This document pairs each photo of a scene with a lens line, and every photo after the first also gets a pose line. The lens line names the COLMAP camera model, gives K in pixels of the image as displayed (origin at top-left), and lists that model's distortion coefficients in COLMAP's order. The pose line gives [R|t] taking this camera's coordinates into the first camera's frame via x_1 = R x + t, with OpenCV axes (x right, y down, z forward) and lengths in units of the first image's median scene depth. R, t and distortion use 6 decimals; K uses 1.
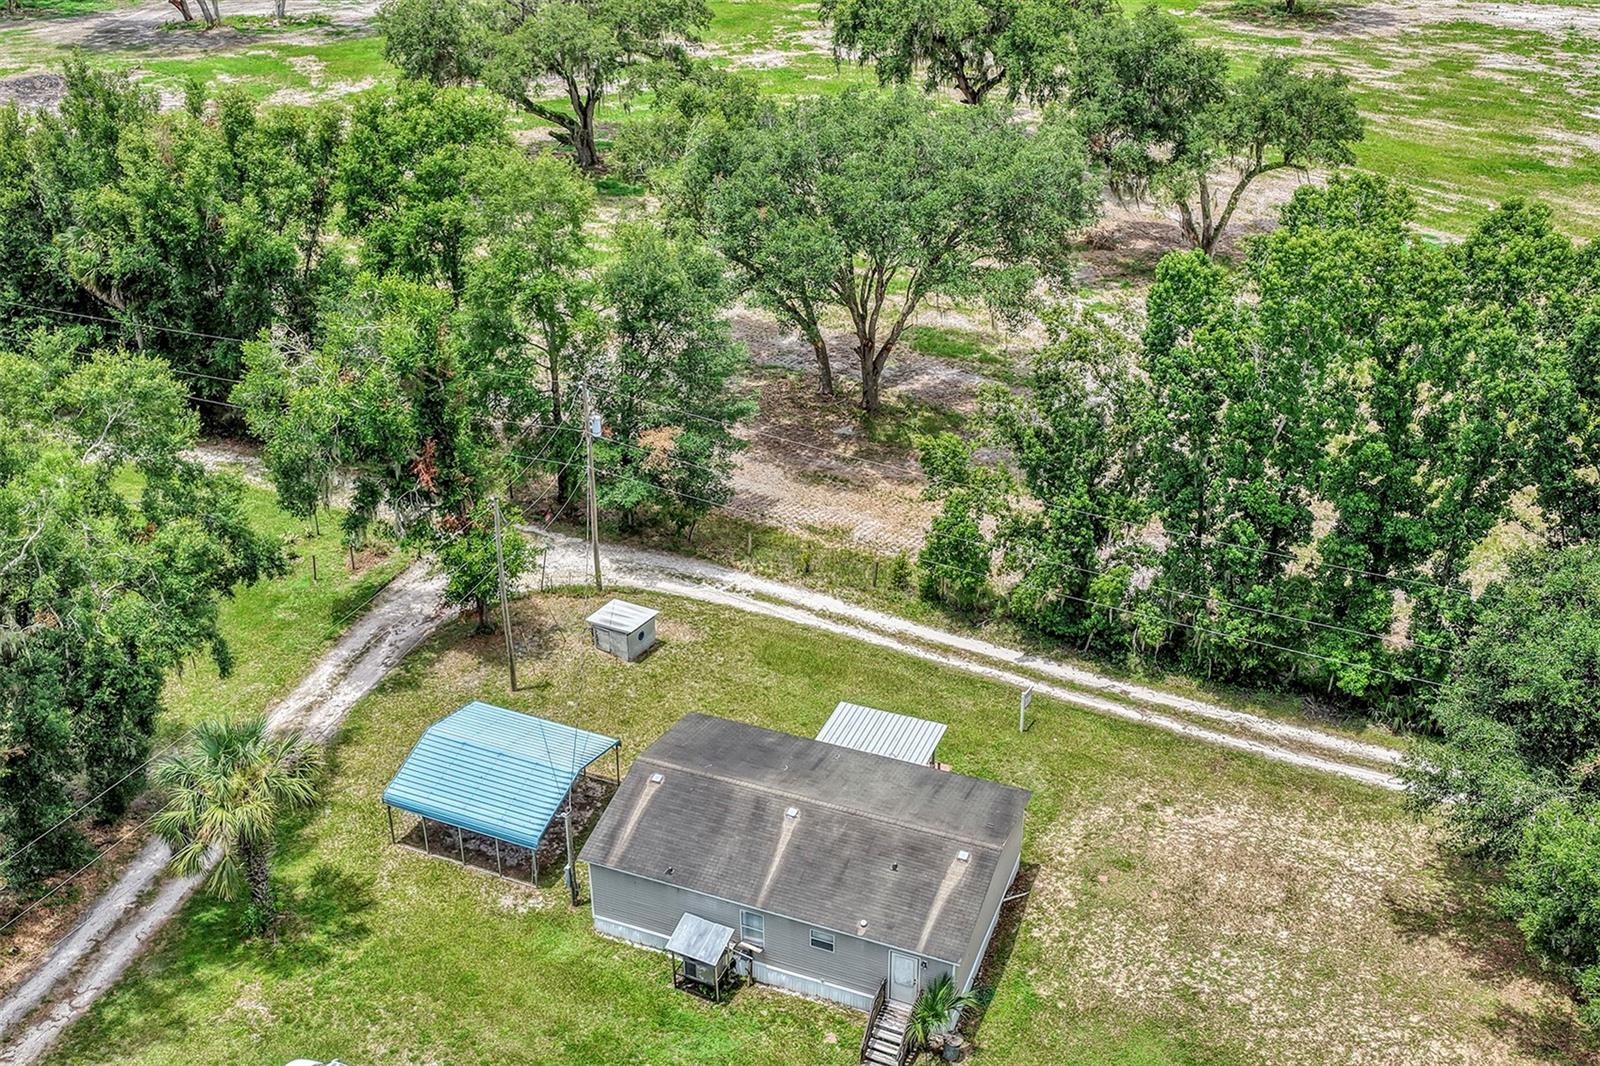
lens RADIAL K [[1570.7, 0, 800.0], [0, 1570.7, 533.0], [0, 0, 1]] dist [-0.006557, 0.008756]
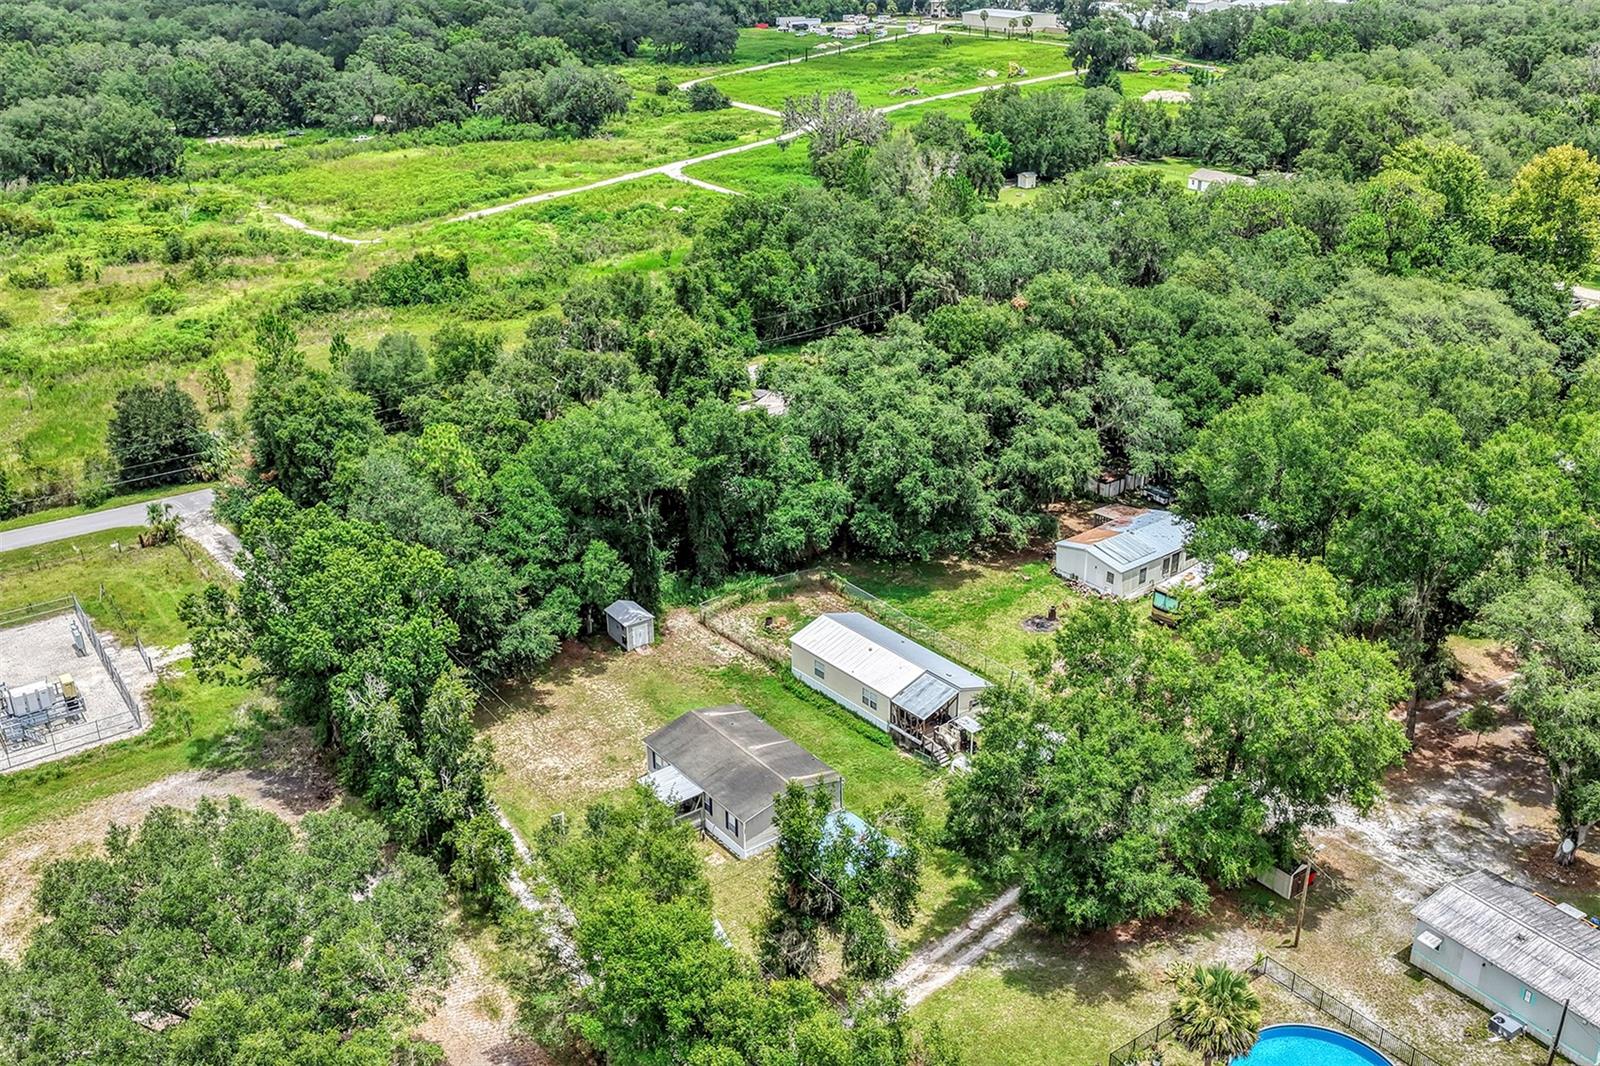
lens RADIAL K [[1468.6, 0, 800.0], [0, 1468.6, 533.0], [0, 0, 1]] dist [-0.011748, -0.004047]
pose [[-0.855565, -0.198740, 0.478029, -0.805400], [0.262767, 0.628881, 0.731753, -1.221849], [-0.446052, 0.751672, -0.485826, 1.435713]]
